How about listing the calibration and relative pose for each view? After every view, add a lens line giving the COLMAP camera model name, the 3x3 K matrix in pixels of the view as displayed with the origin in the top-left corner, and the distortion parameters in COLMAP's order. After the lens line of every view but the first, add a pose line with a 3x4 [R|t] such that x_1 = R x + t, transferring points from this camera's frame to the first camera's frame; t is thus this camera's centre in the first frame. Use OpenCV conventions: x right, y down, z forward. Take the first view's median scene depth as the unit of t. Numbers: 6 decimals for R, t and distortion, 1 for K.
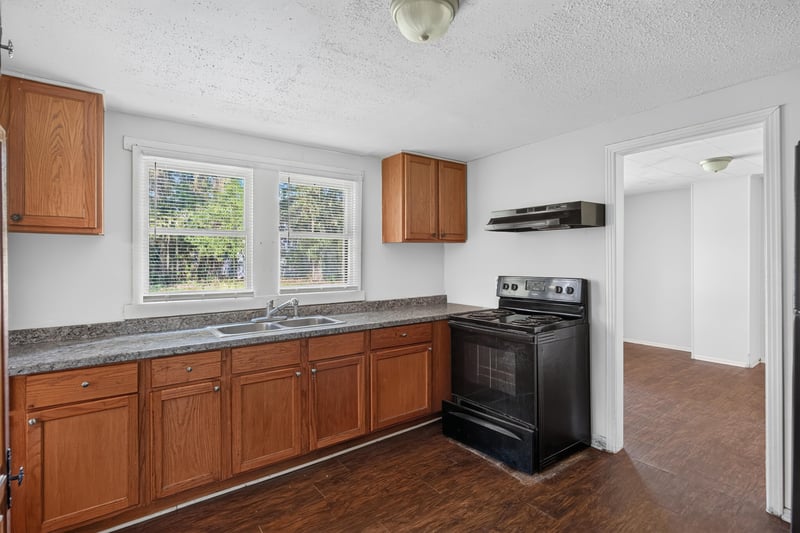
lens RADIAL K [[395.8, 0, 400.0], [0, 395.8, 253.5], [0, 0, 1]] dist [-0.005696, 0.003863]
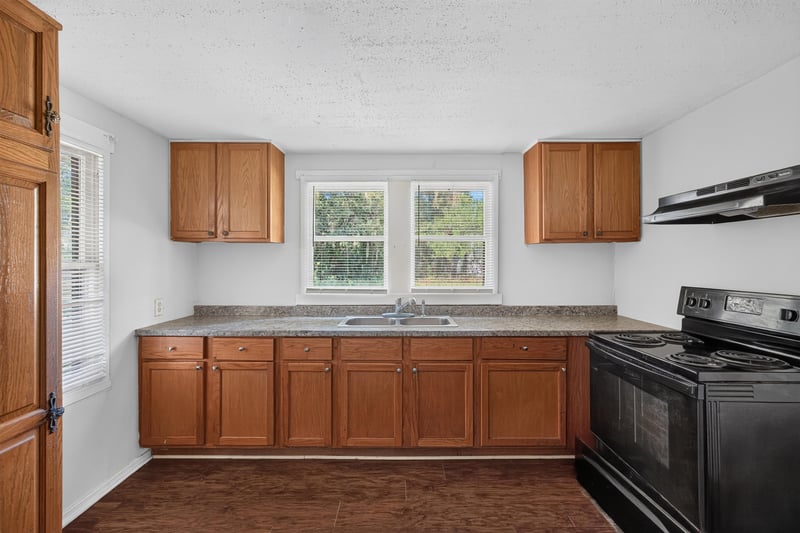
lens RADIAL K [[333.8, 0, 397.6], [0, 333.8, 255.5], [0, 0, 1]] dist [-0.003839, 0.002832]
pose [[0.798813, -0.003690, -0.601568, 0.250430], [0.003429, 0.999993, -0.001580, 0.000027], [0.601570, -0.000801, 0.798820, 0.258563]]
